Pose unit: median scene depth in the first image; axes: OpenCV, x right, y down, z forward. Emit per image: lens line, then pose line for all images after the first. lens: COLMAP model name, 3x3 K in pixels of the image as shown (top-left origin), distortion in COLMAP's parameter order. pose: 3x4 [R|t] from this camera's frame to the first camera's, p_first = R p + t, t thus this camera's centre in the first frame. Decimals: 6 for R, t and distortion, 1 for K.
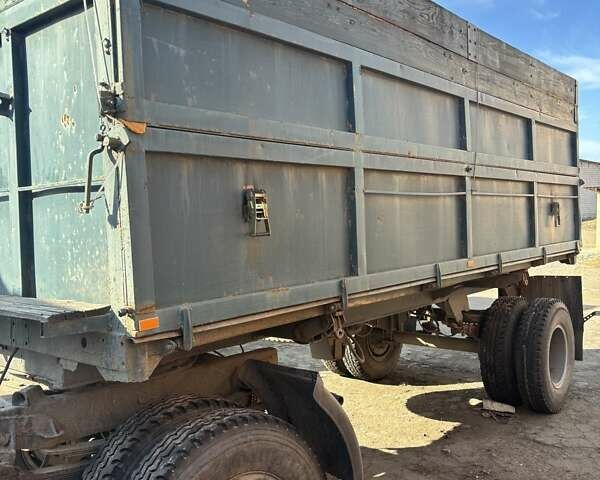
lens RADIAL K [[616.4, 0, 300.0], [0, 616.4, 240.0], [0, 0, 1]] dist [0.002769, -0.031537]
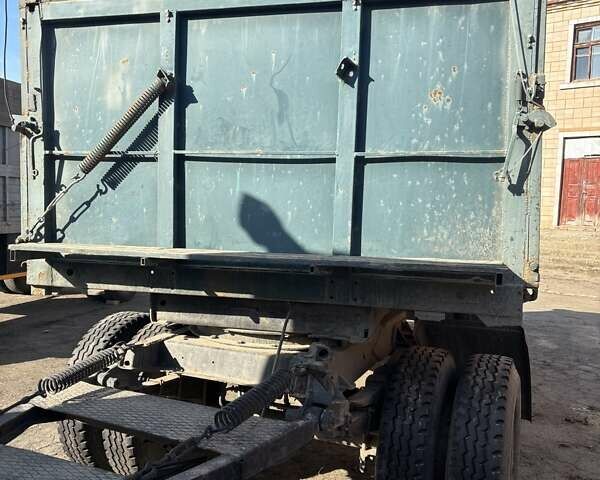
lens RADIAL K [[616.4, 0, 300.0], [0, 616.4, 240.0], [0, 0, 1]] dist [0.002769, -0.031537]
pose [[0.895625, 0.025867, 0.444057, -1.095415], [-0.030719, 0.999521, 0.003733, 0.068131], [-0.443748, -0.016985, 0.895991, 0.114381]]
